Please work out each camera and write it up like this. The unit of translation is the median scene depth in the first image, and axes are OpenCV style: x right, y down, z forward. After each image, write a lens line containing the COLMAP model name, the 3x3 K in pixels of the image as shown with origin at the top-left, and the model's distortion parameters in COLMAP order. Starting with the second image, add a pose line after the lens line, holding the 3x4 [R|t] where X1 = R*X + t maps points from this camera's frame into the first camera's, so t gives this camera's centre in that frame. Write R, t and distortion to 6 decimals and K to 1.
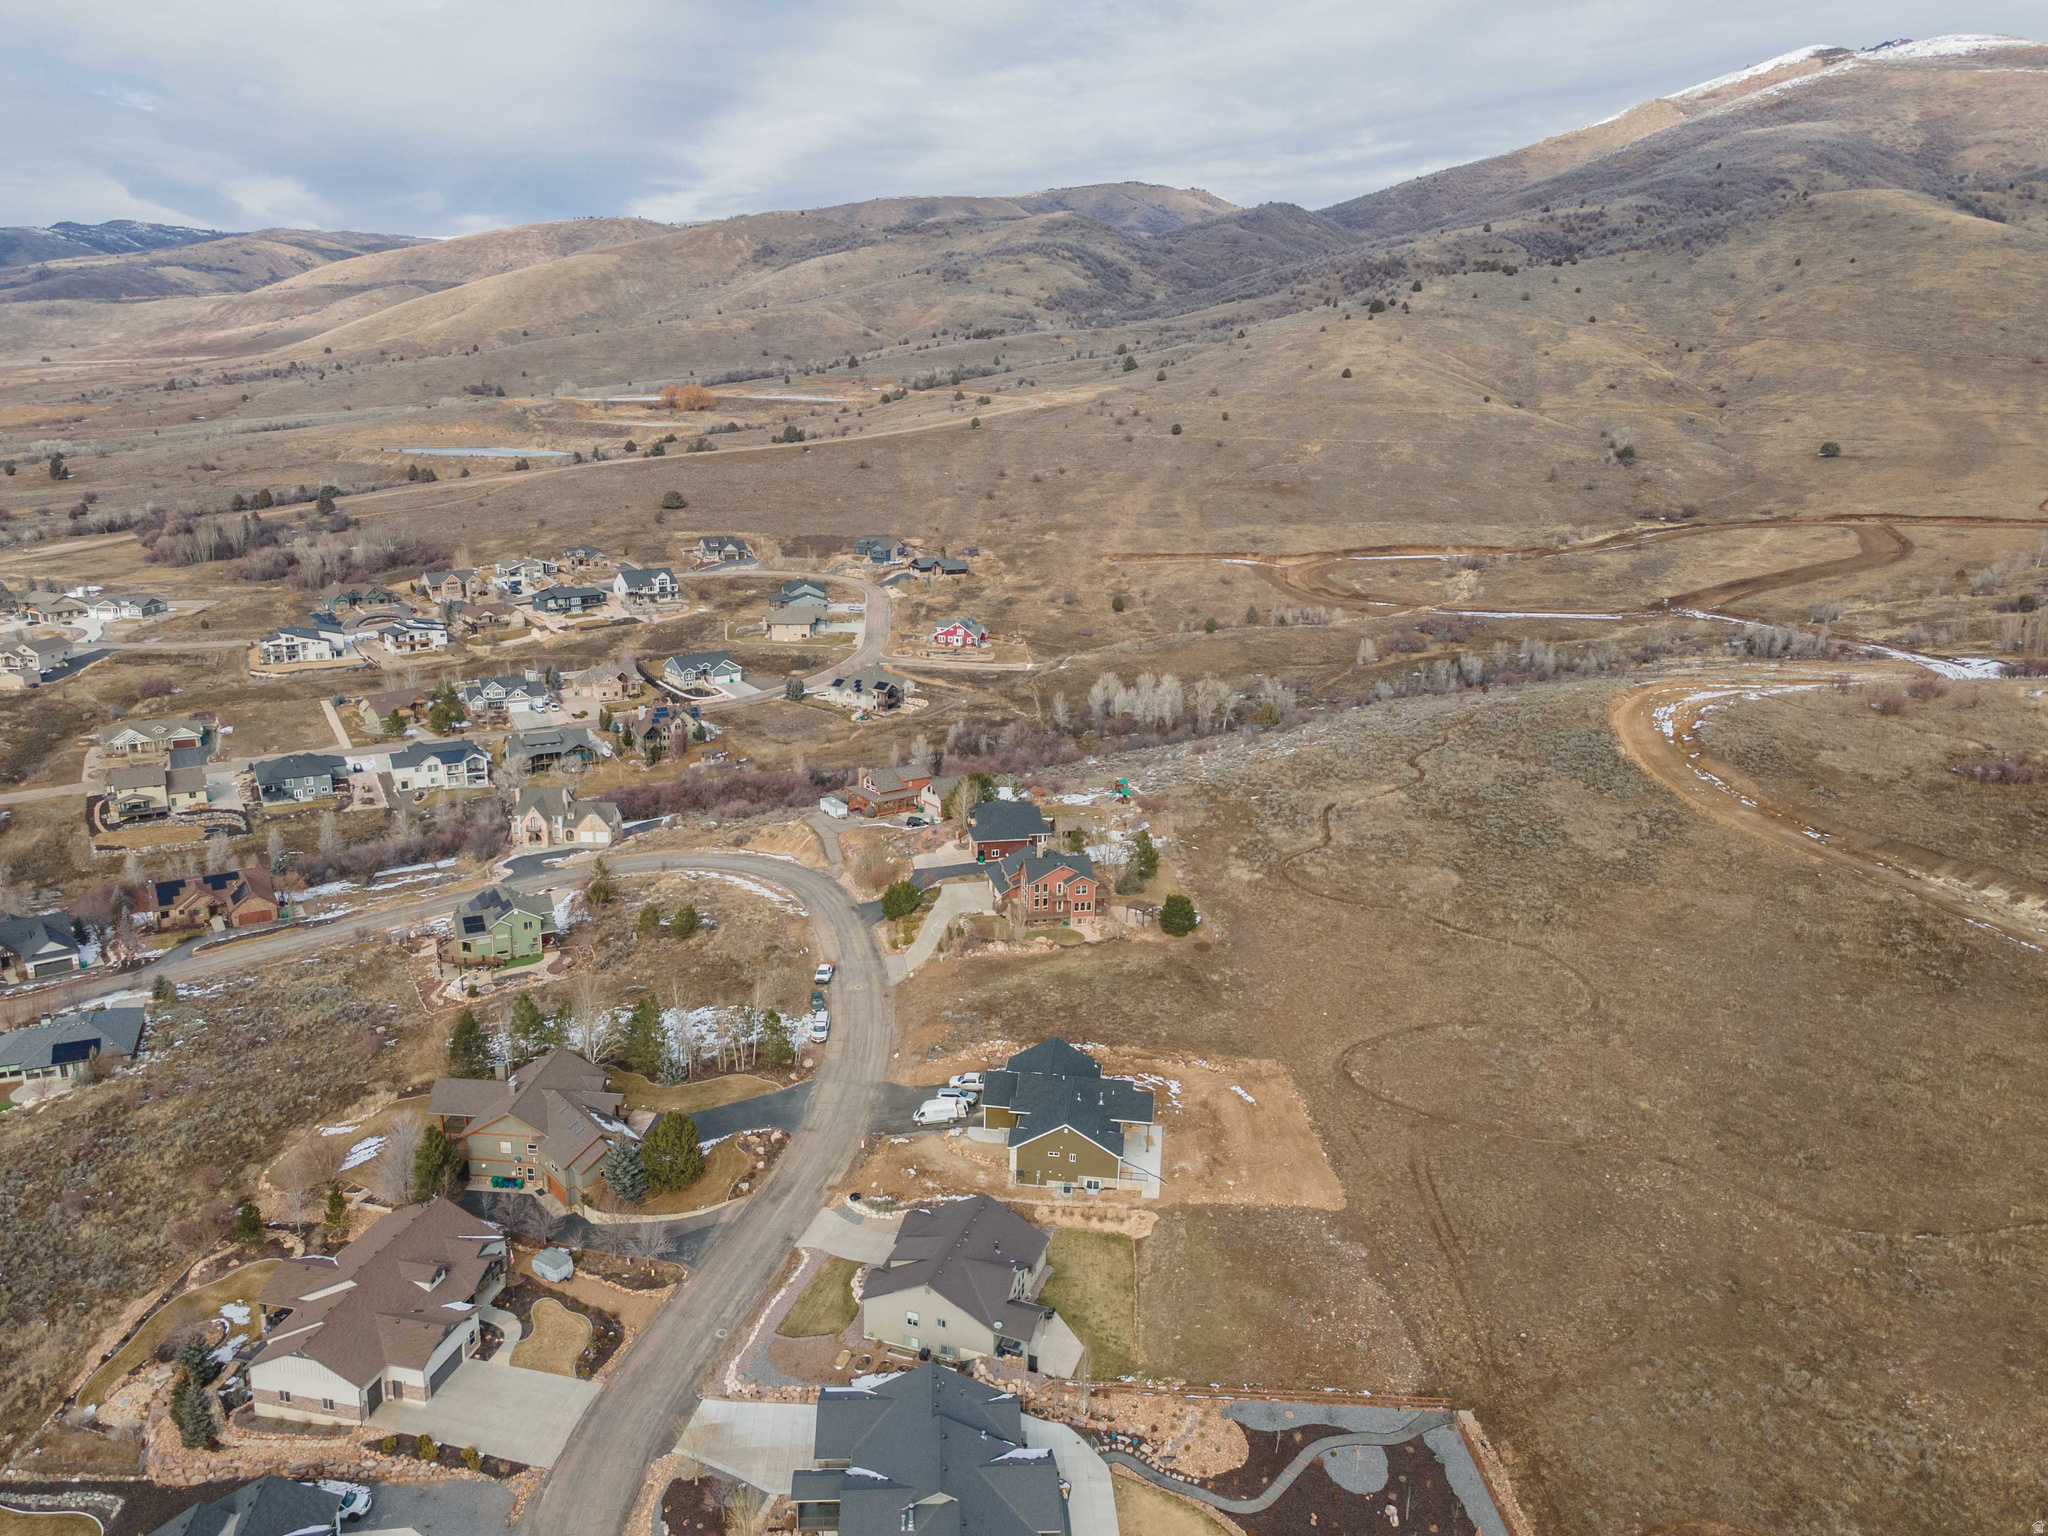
lens RADIAL K [[1503.9, 0, 1007.4], [0, 1503.9, 765.9], [0, 0, 1]] dist [0.030872, 0.028102]
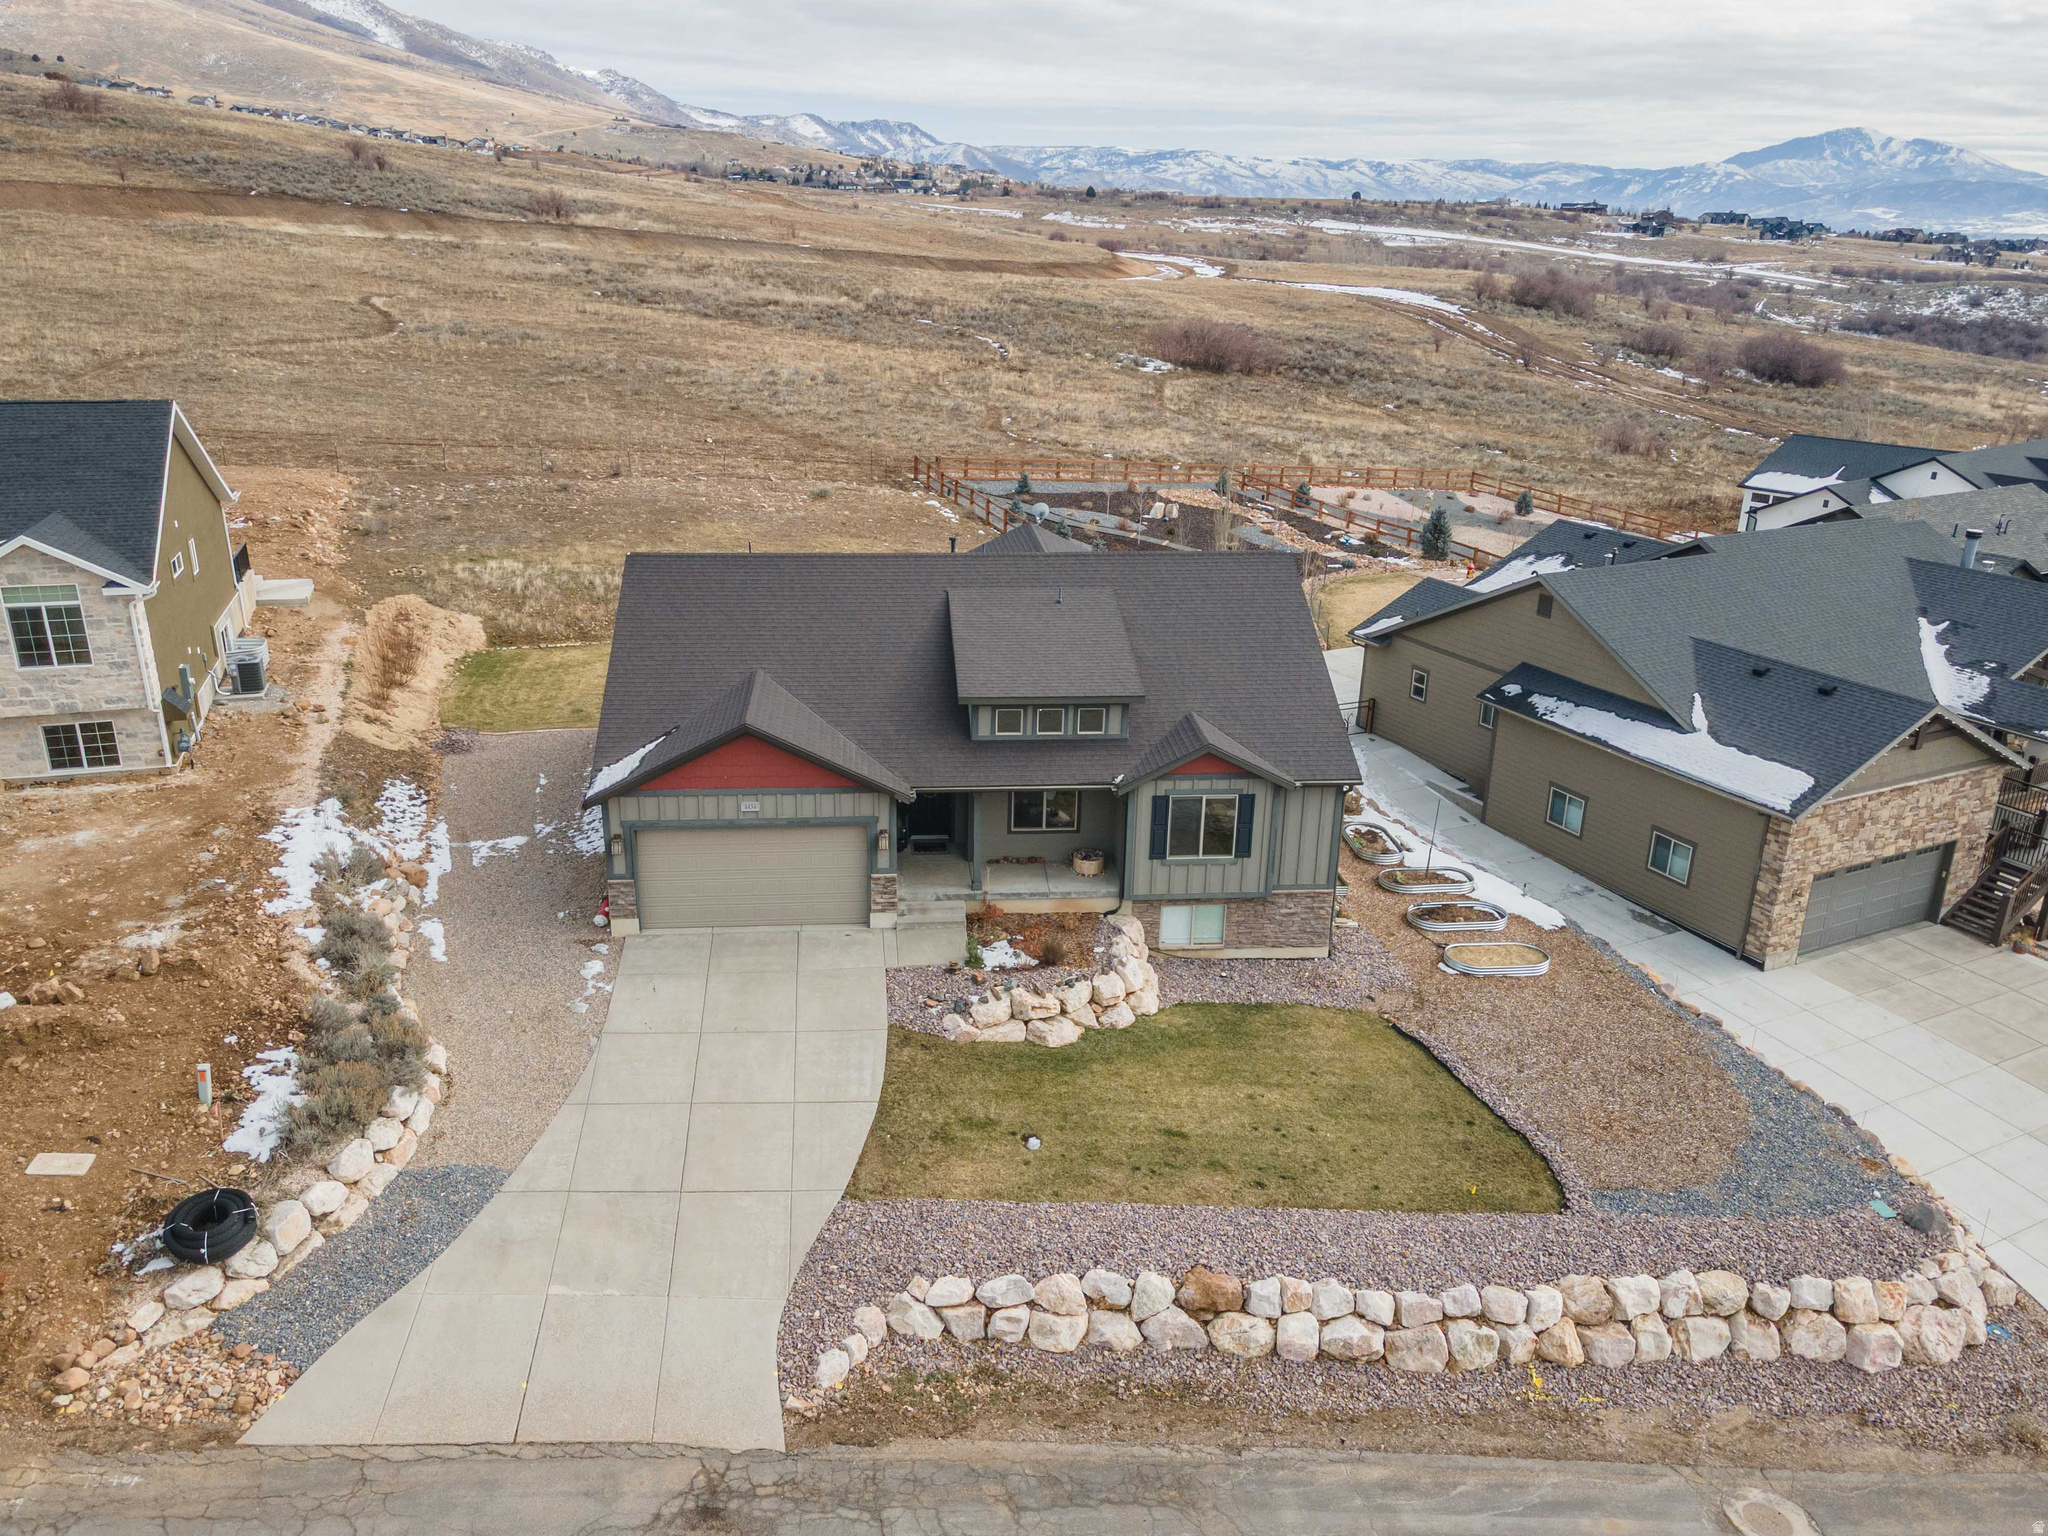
lens RADIAL K [[1503.9, 0, 1007.4], [0, 1503.9, 765.9], [0, 0, 1]] dist [0.030872, 0.028102]
pose [[-0.410836, -0.340492, 0.845742, -0.266406], [0.222348, 0.862215, 0.455134, 0.237979], [-0.884180, 0.375035, -0.278521, 1.112760]]
